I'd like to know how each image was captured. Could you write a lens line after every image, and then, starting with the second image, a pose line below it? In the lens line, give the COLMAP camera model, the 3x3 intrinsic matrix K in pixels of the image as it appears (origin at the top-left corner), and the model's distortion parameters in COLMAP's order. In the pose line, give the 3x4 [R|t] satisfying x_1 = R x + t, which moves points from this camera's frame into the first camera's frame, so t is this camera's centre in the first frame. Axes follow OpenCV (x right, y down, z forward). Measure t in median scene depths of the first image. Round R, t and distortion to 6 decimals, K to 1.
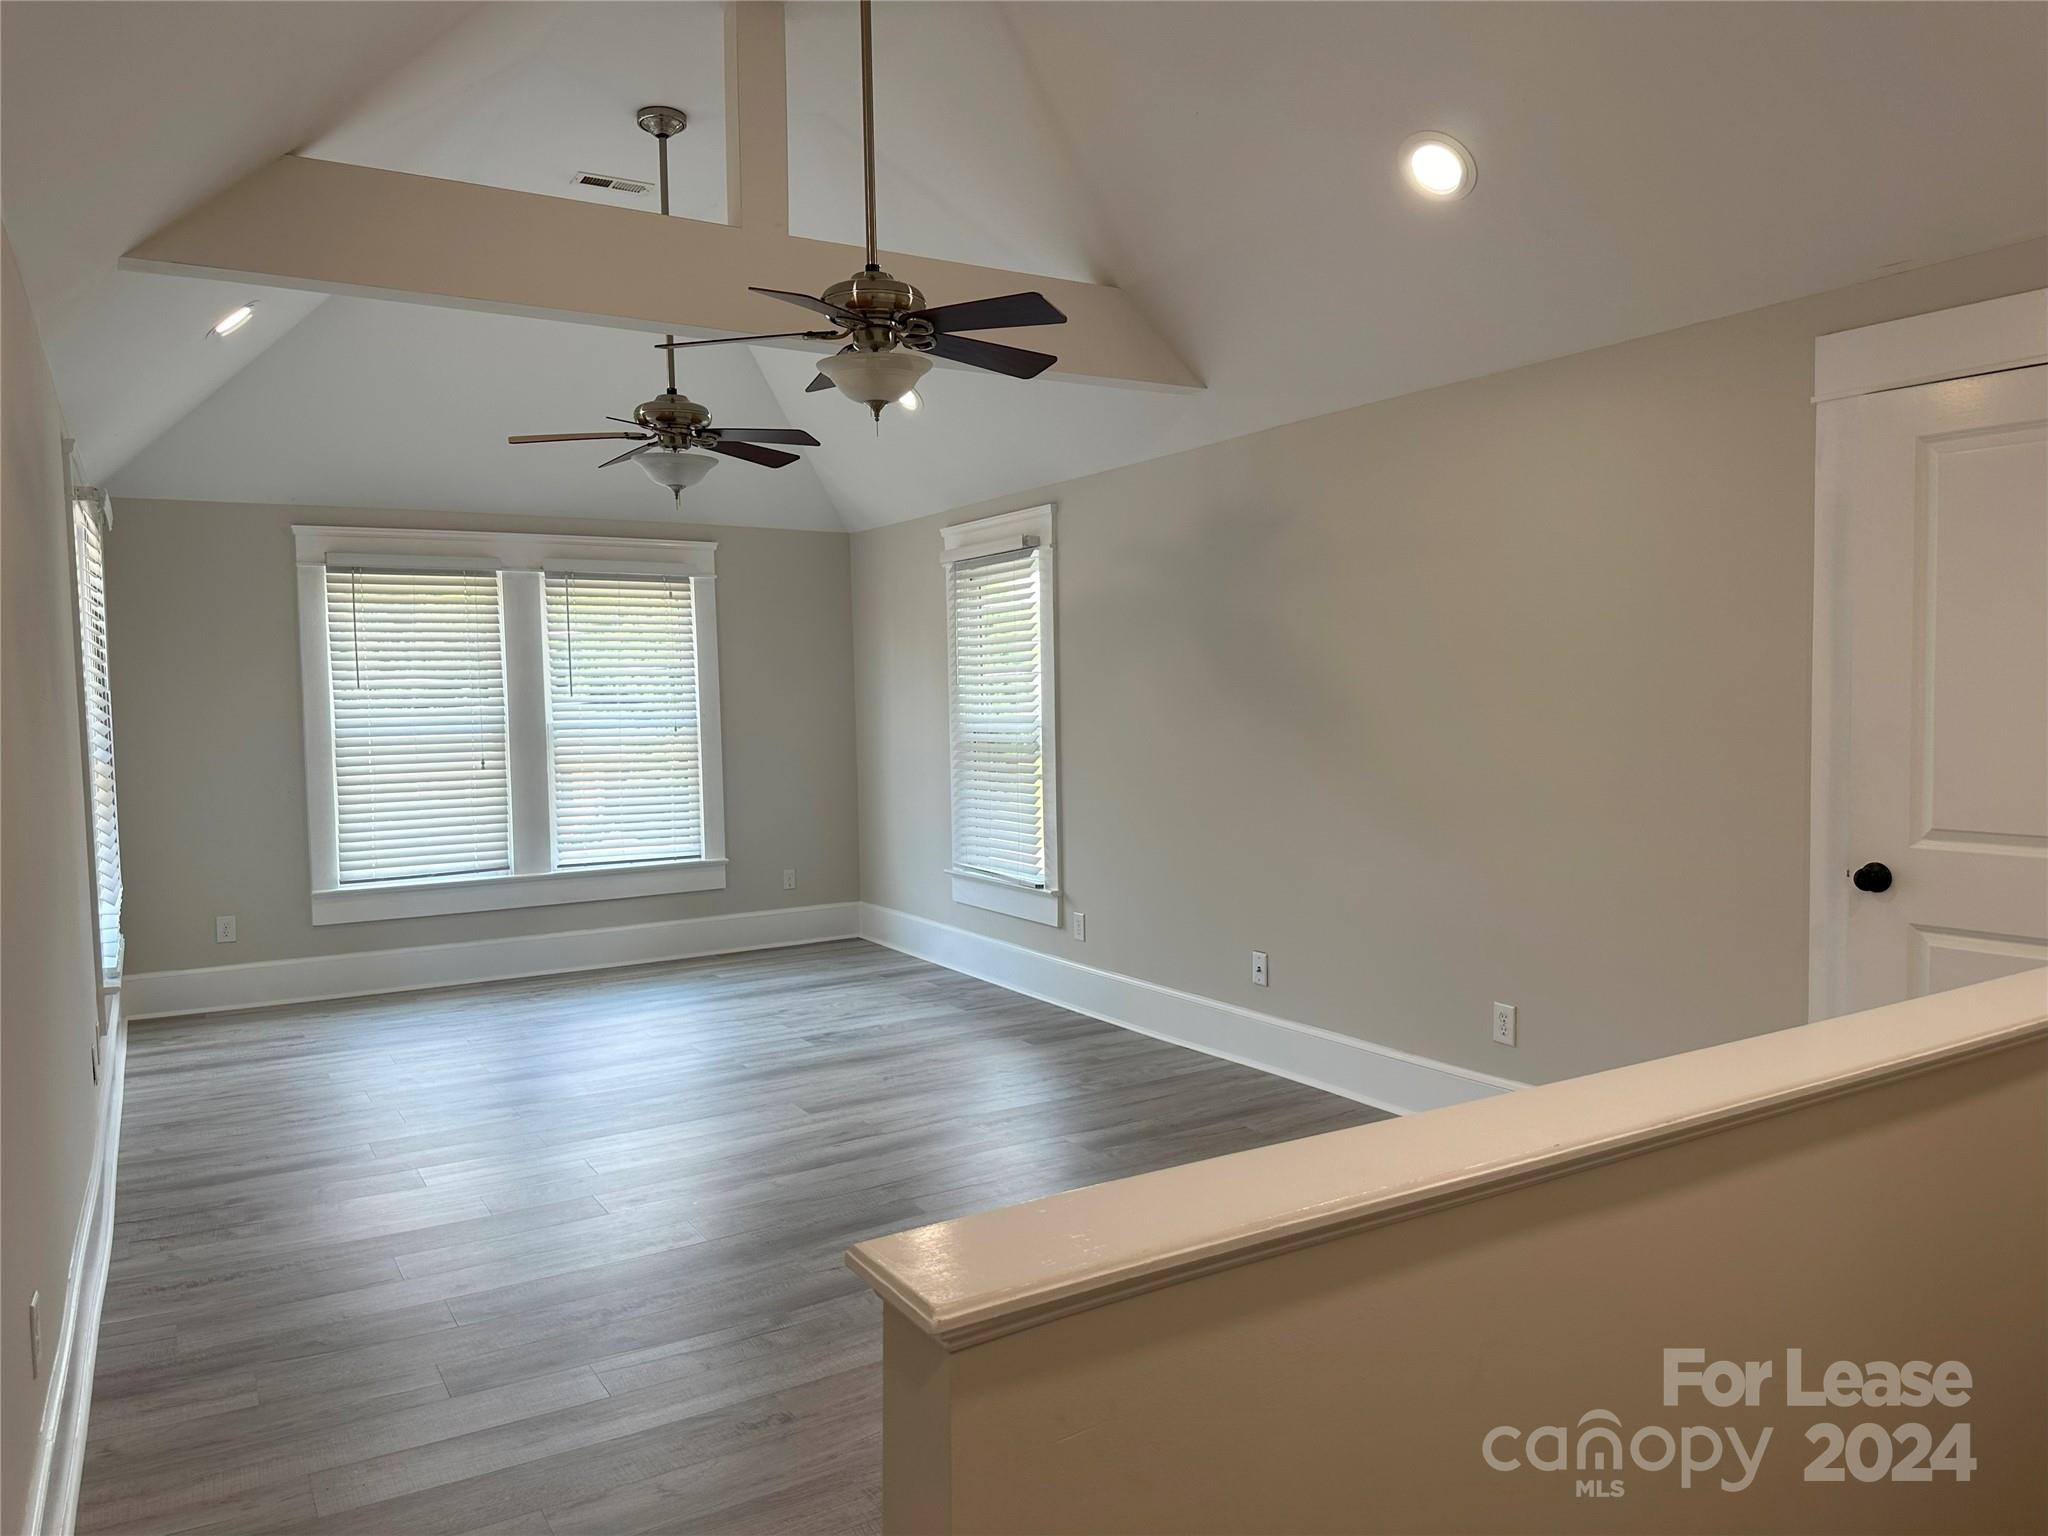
lens RADIAL K [[1421.7, 0, 1024.0], [0, 1421.7, 768.0], [0, 0, 1]] dist [0.097946, -0.168032]
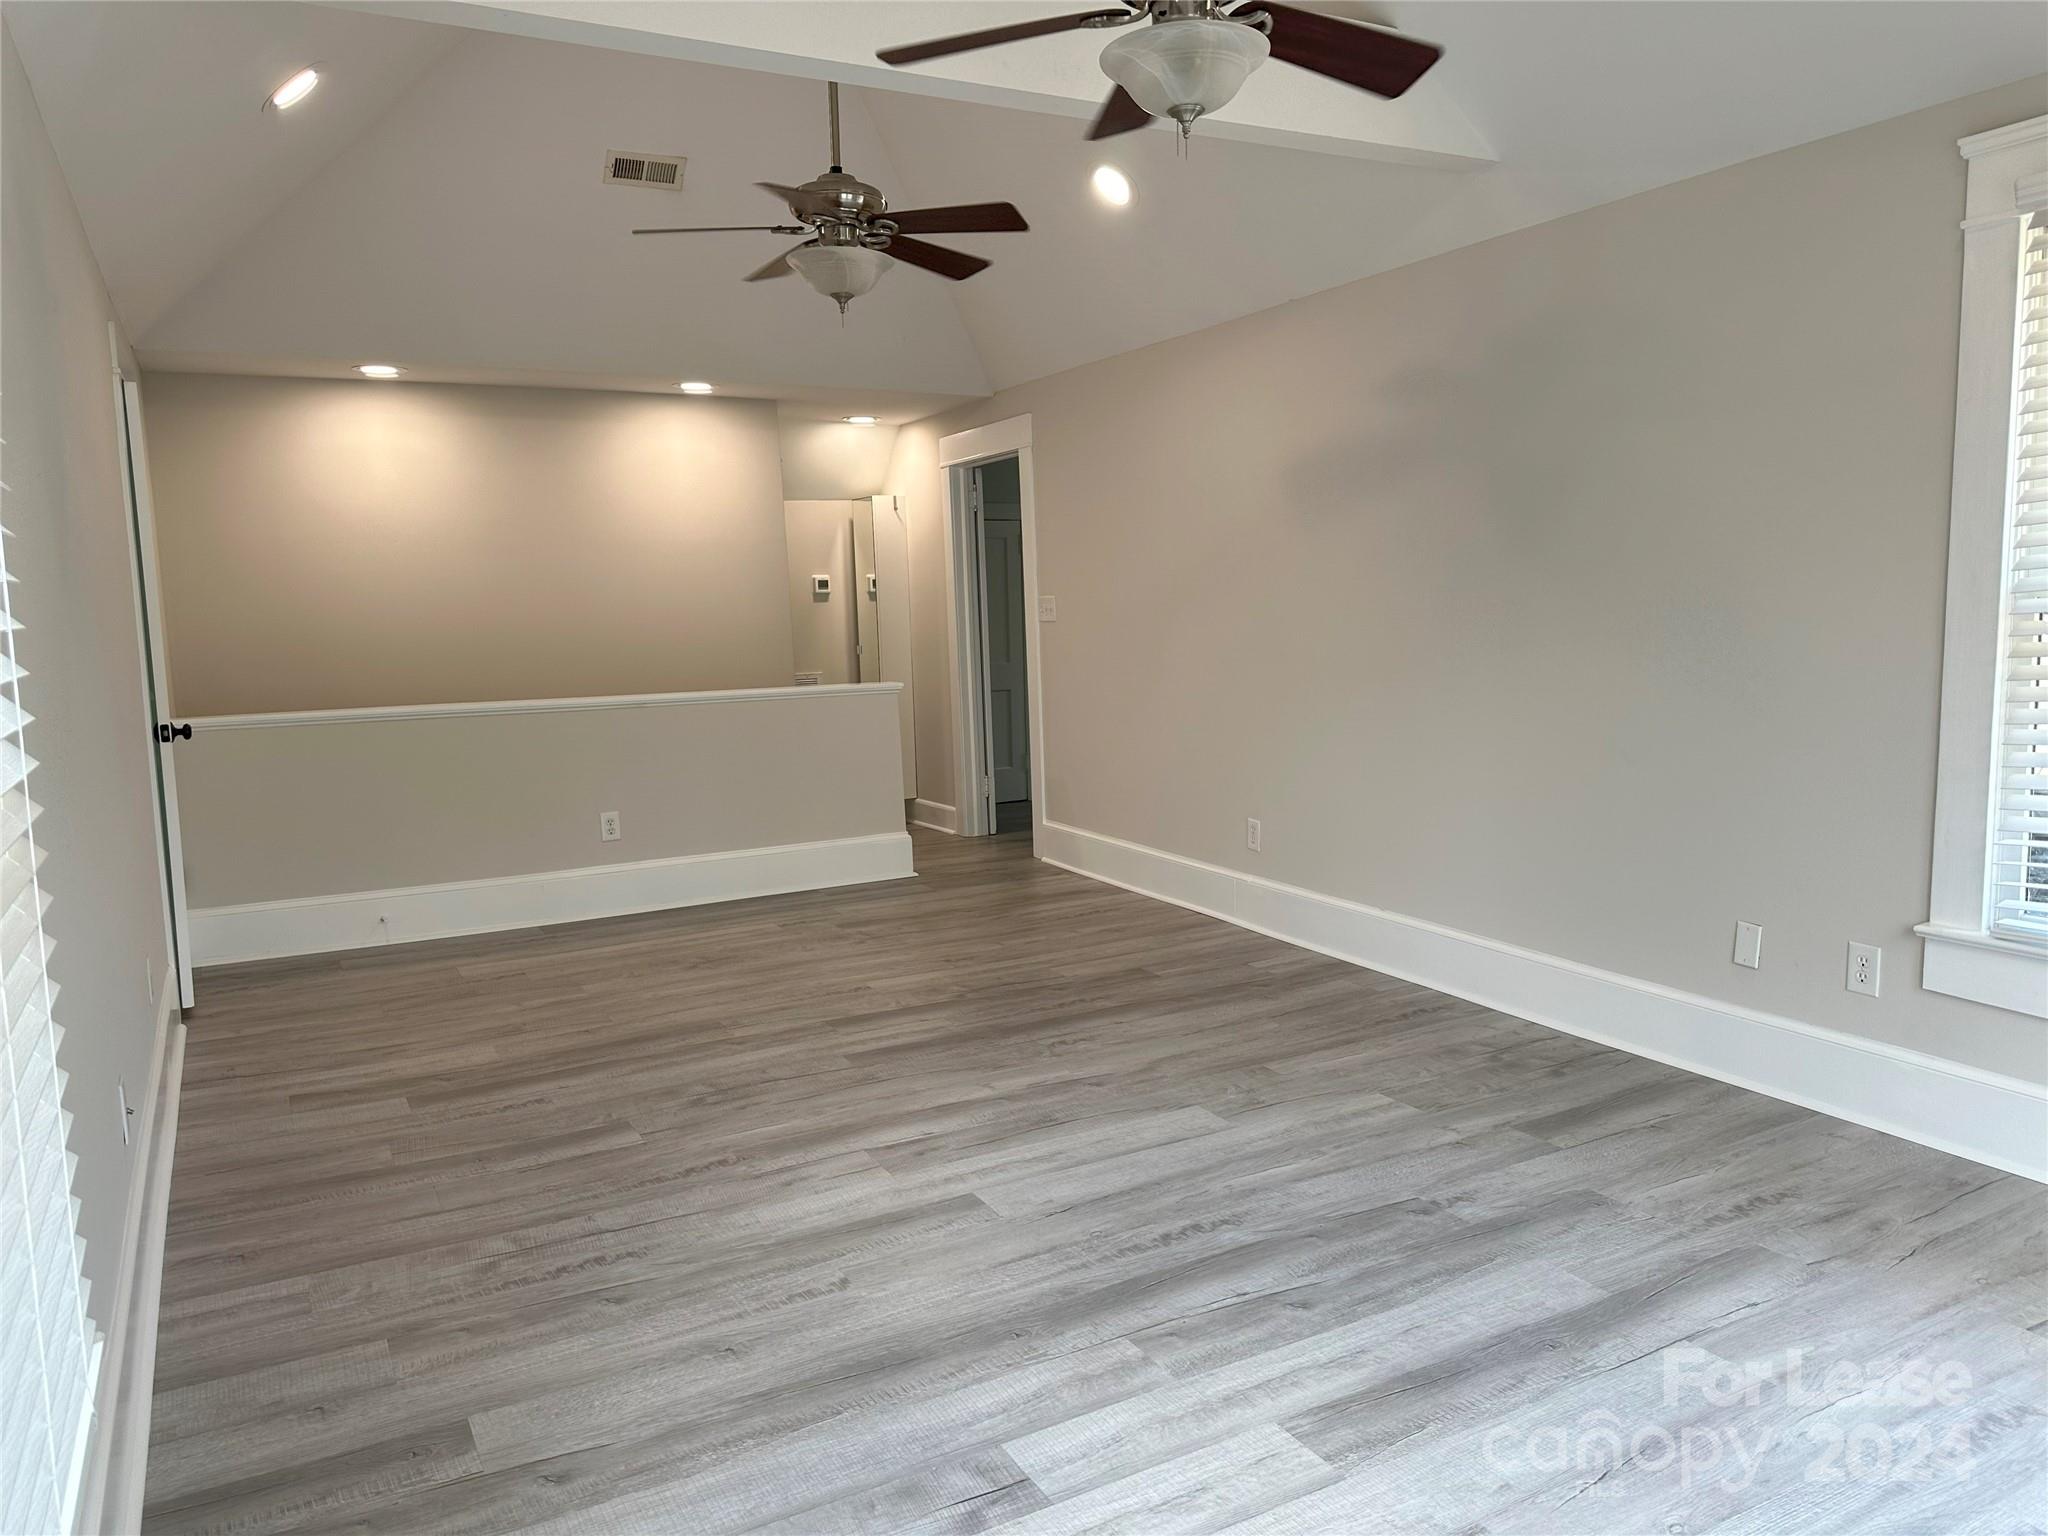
lens RADIAL K [[1421.7, 0, 1024.0], [0, 1421.7, 768.0], [0, 0, 1]] dist [0.097946, -0.168032]
pose [[-0.998031, 0.037848, 0.050019, -0.233047], [0.045931, 0.984051, 0.171856, -0.069559], [-0.042716, 0.173815, -0.983851, 1.757437]]
